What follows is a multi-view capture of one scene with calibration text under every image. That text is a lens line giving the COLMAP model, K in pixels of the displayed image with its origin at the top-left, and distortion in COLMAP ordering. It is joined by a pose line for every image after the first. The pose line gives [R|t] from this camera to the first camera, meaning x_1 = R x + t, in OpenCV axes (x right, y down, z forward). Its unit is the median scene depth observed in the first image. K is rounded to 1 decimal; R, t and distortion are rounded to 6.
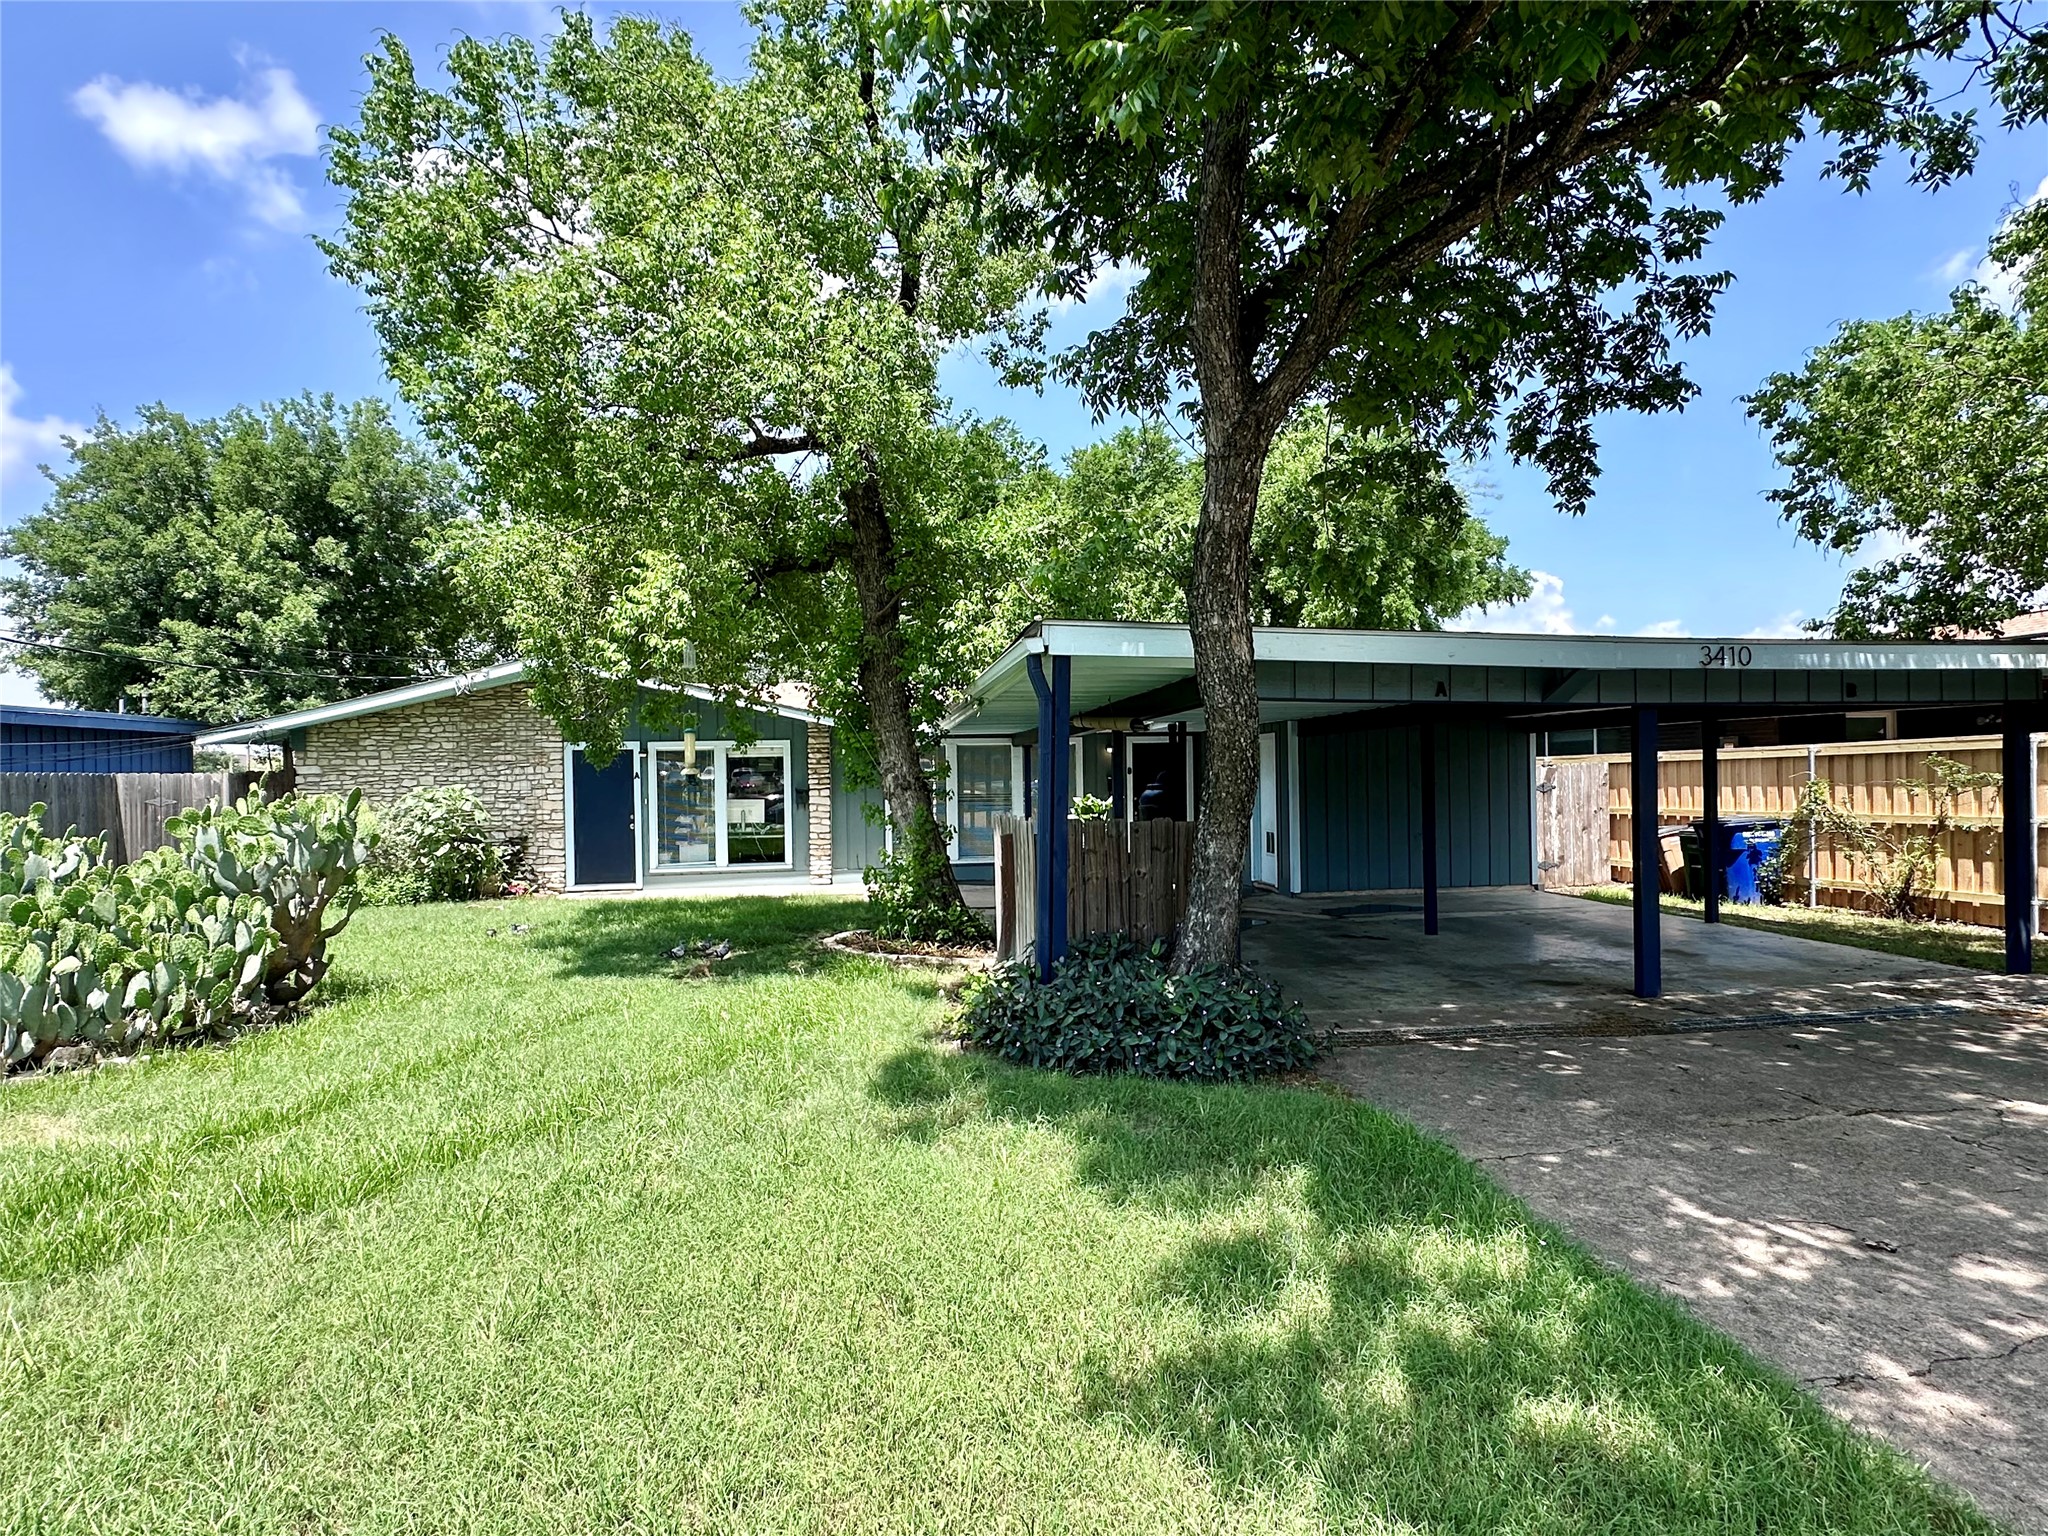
lens RADIAL K [[1066.3, 0, 1030.5], [0, 1066.3, 773.2], [0, 0, 1]] dist [0.005418, 0.001041]
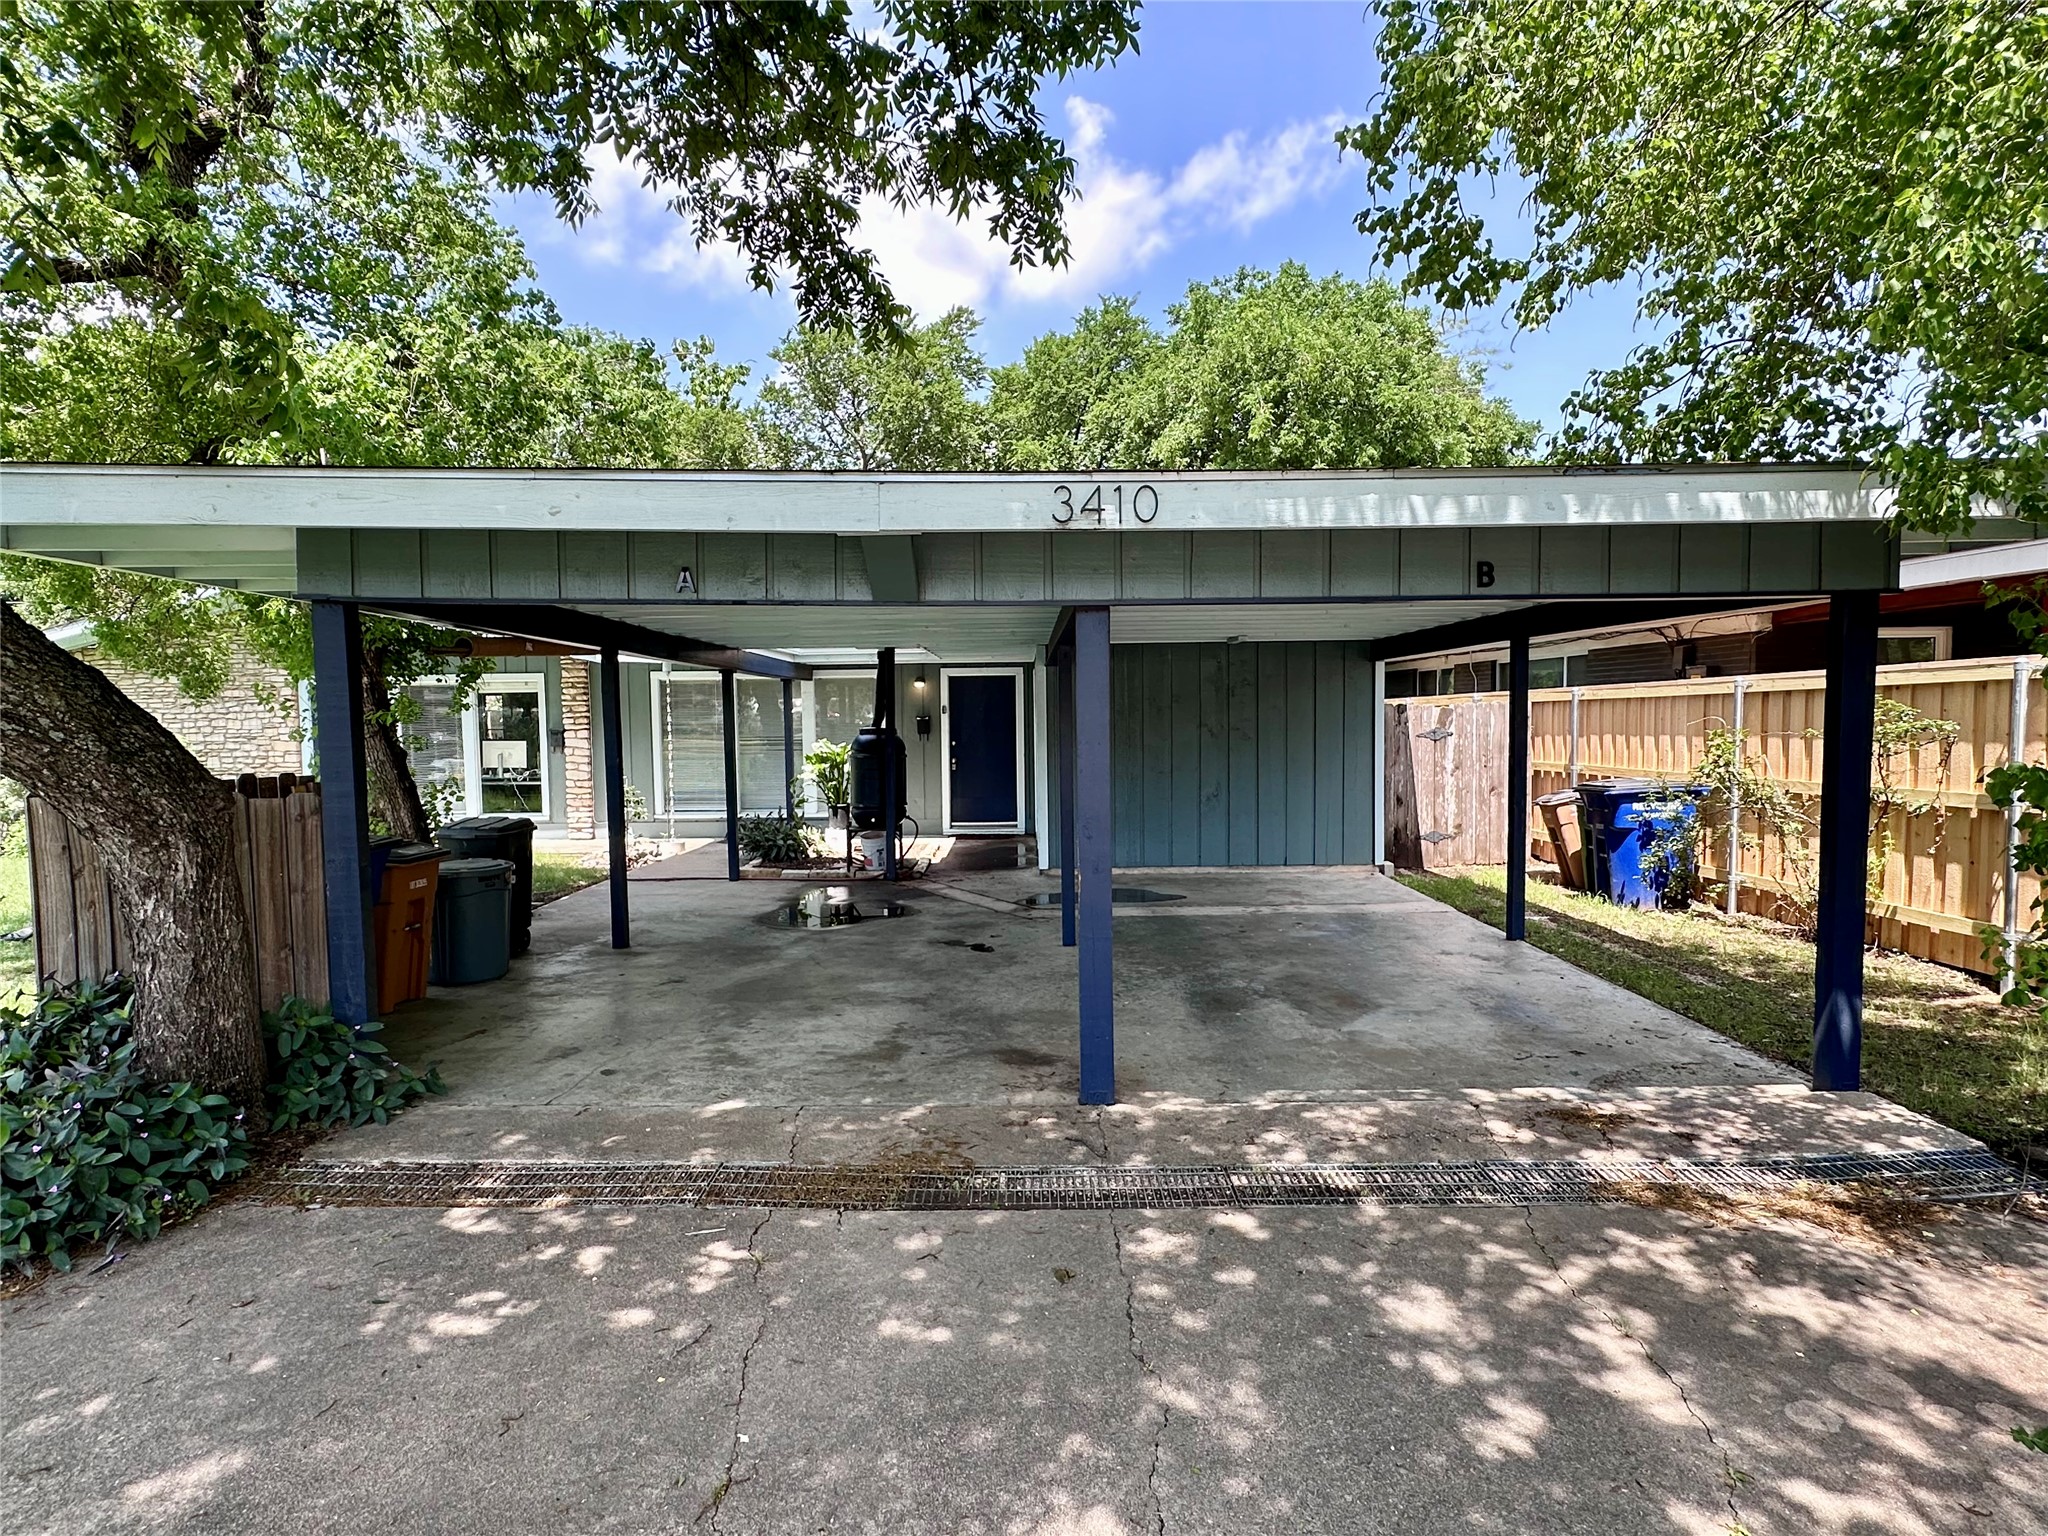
lens RADIAL K [[1066.3, 0, 1020.2], [0, 1066.3, 766.5], [0, 0, 1]] dist [0.005418, 0.001041]
pose [[0.987284, 0.011229, -0.158567, 0.392117], [-0.002600, 0.998509, 0.054518, -0.004846], [0.158943, -0.053412, 0.985842, 0.262418]]
